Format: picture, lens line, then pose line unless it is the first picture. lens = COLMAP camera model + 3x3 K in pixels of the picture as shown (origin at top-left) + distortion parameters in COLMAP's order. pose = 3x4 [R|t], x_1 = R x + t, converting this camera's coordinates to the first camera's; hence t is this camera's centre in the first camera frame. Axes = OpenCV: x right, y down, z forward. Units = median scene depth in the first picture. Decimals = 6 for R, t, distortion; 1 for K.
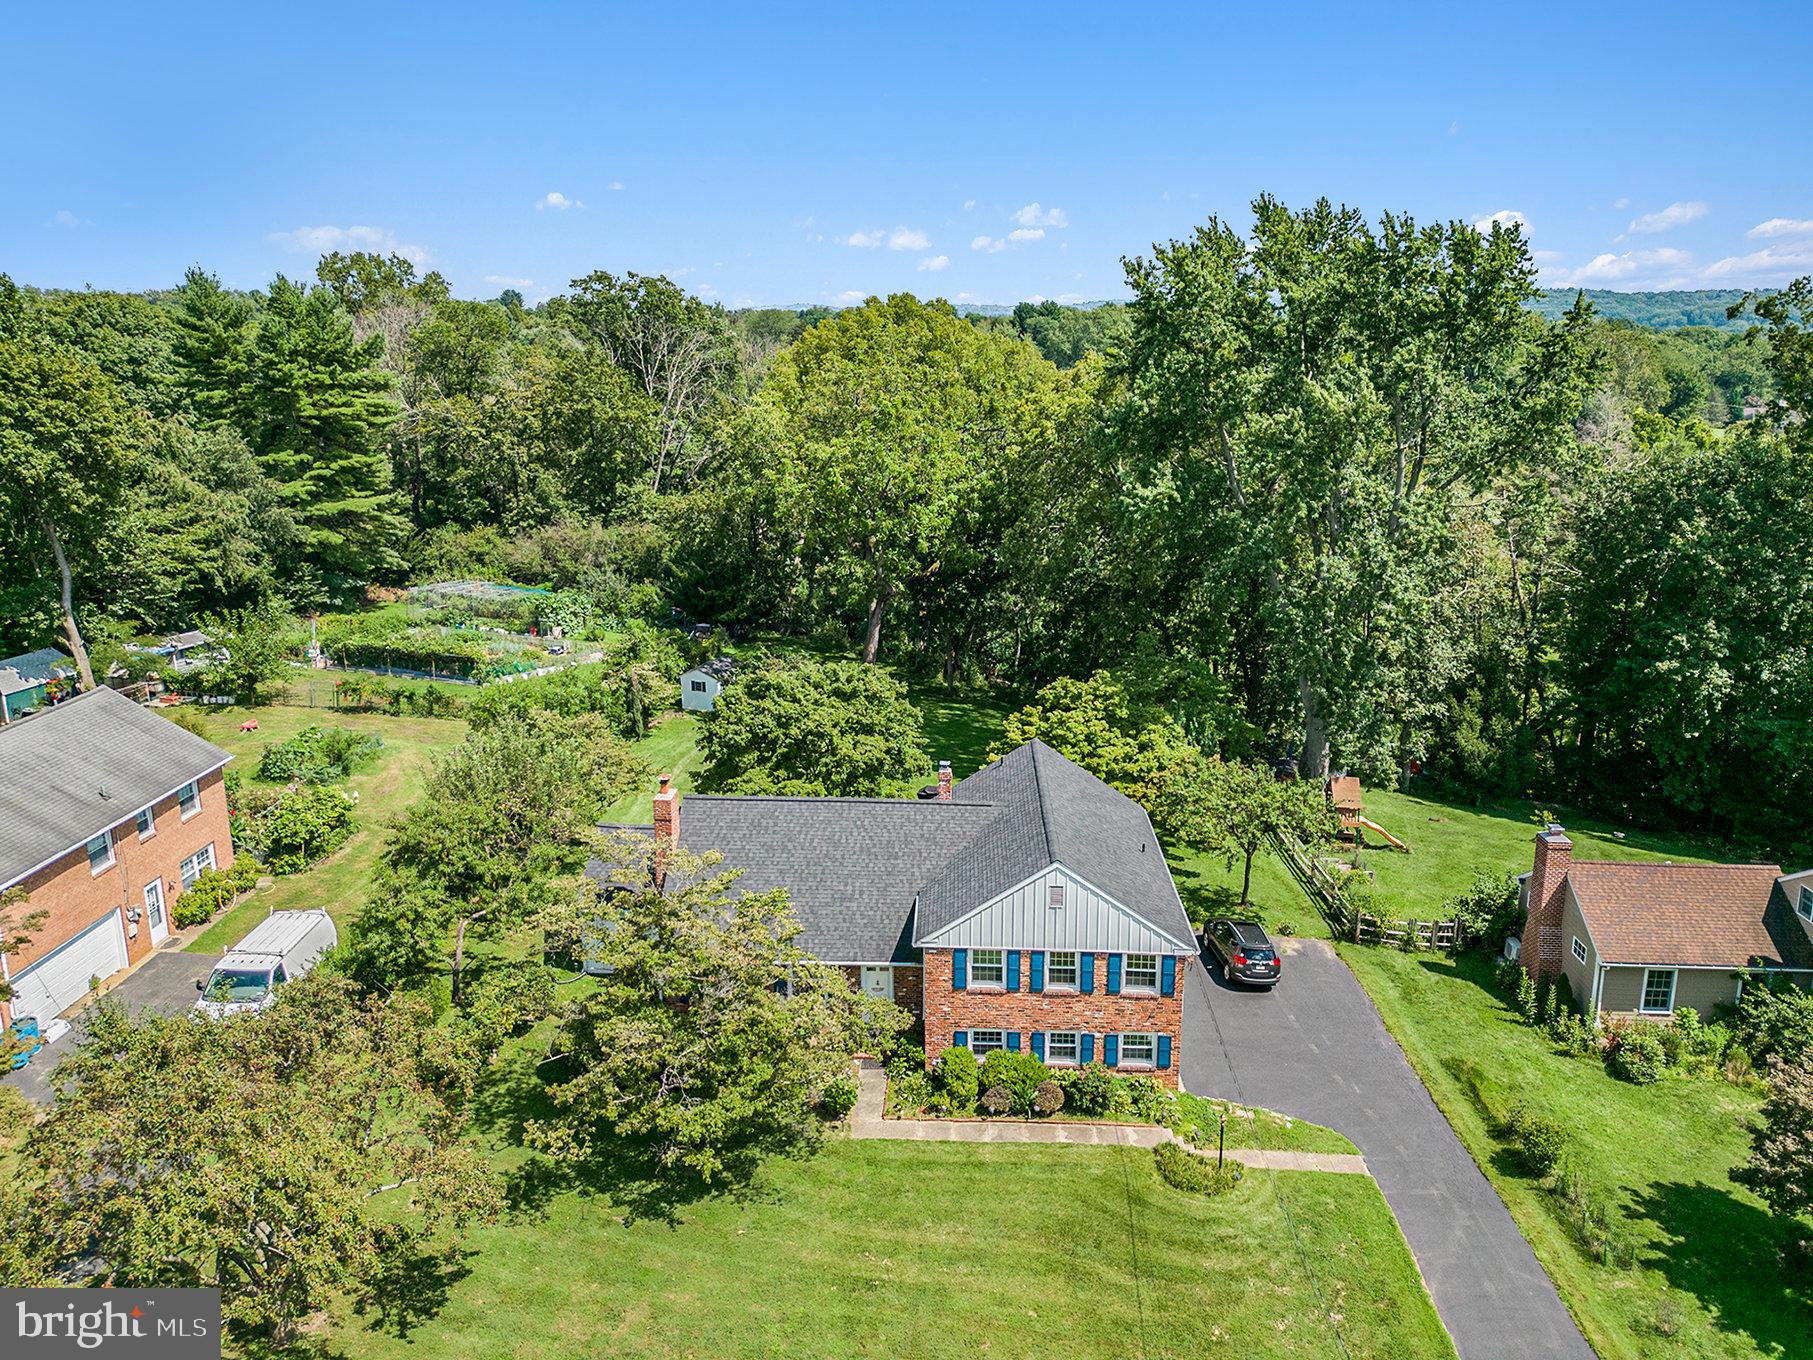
lens RADIAL K [[1264.6, 0, 906.5], [0, 1264.6, 680.0], [0, 0, 1]] dist [0.035176, -0.004726]
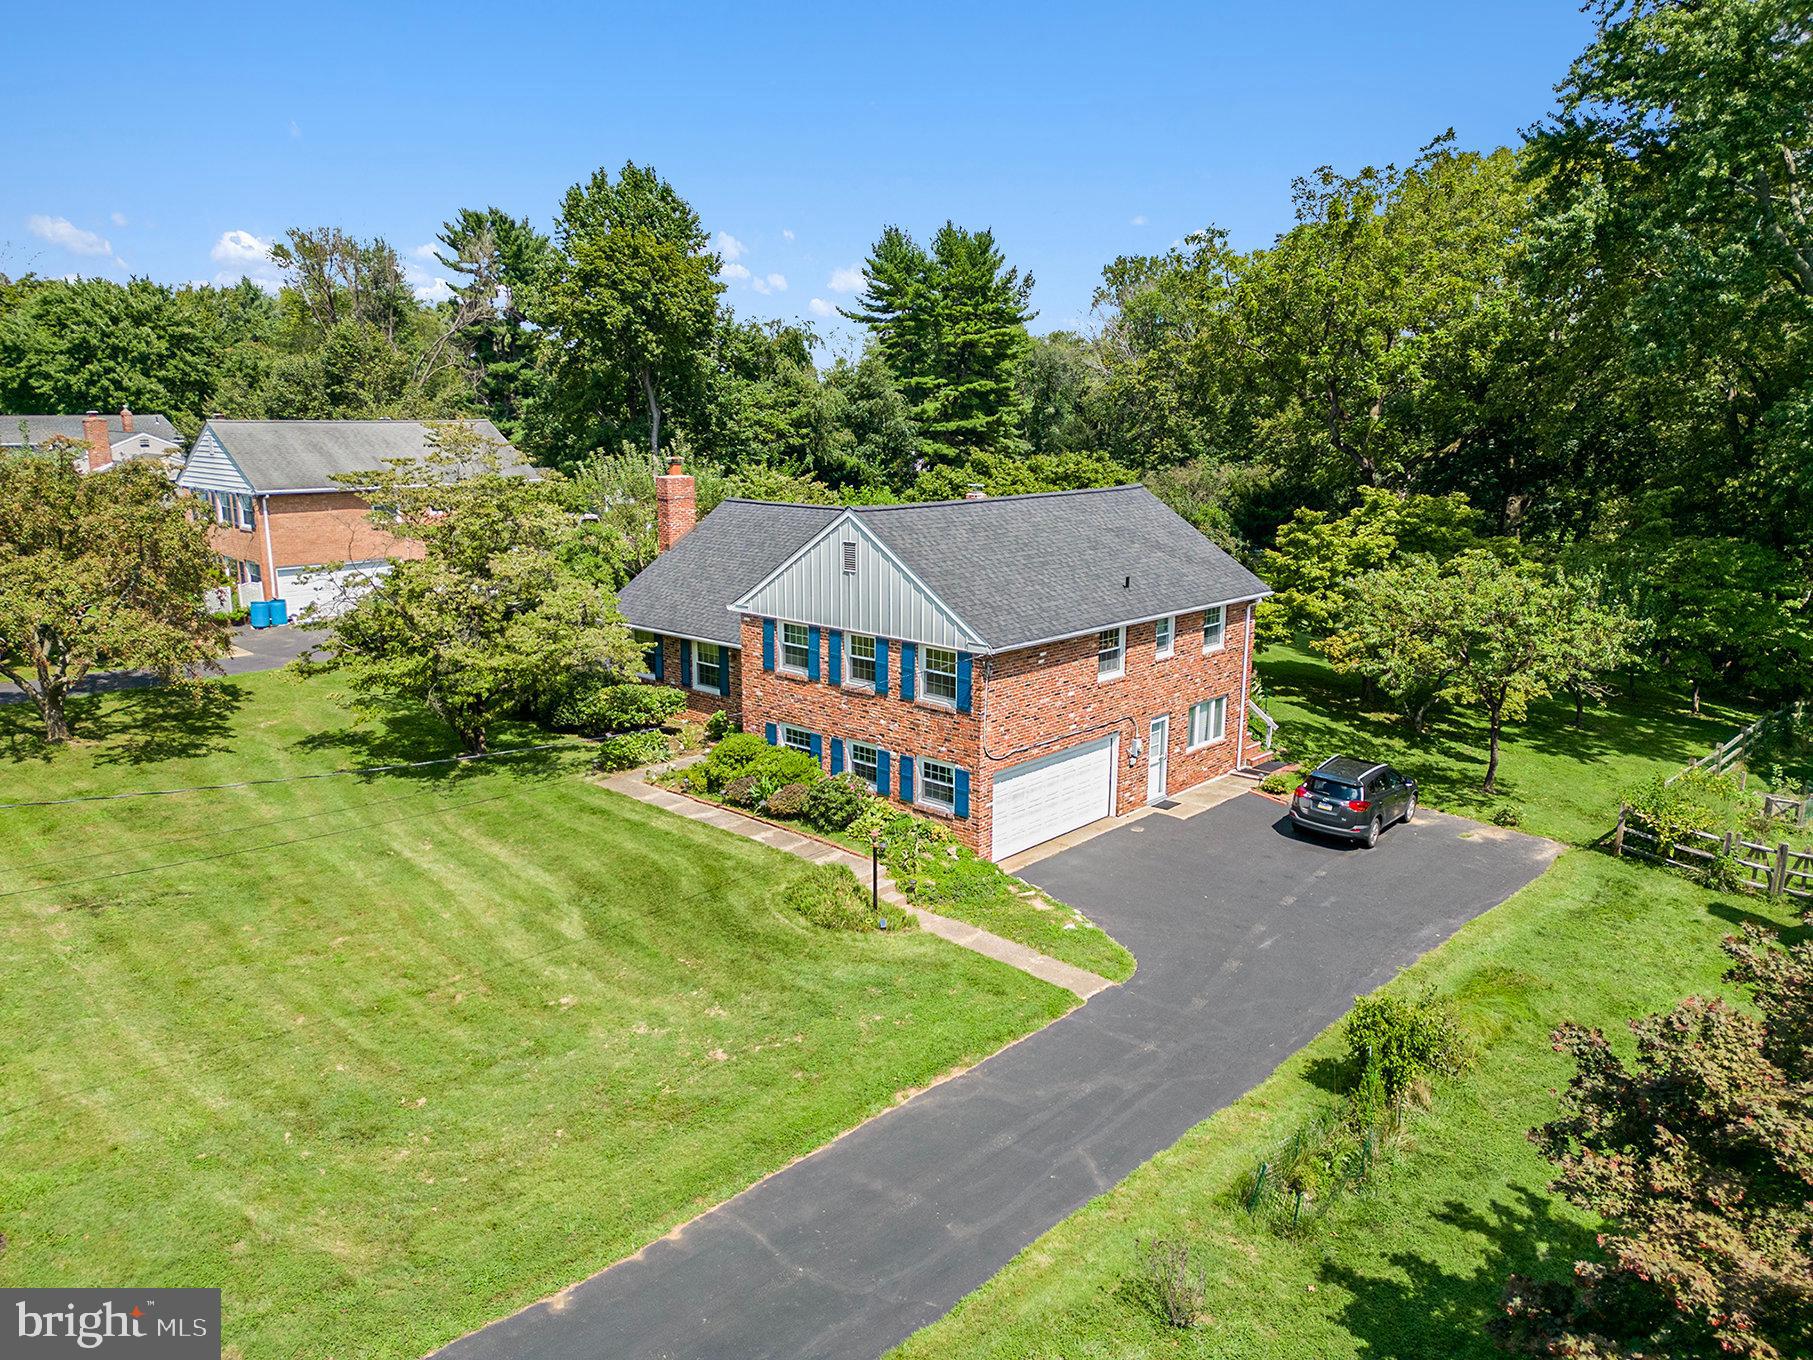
lens RADIAL K [[1173.0, 0, 906.9], [0, 1173.0, 712.5], [0, 0, 1]] dist [0.139086, -0.237182]
pose [[0.747260, 0.138095, -0.650025, 0.617327], [-0.153967, 0.987531, 0.032799, 0.231789], [0.646450, 0.075573, 0.759205, 0.470309]]
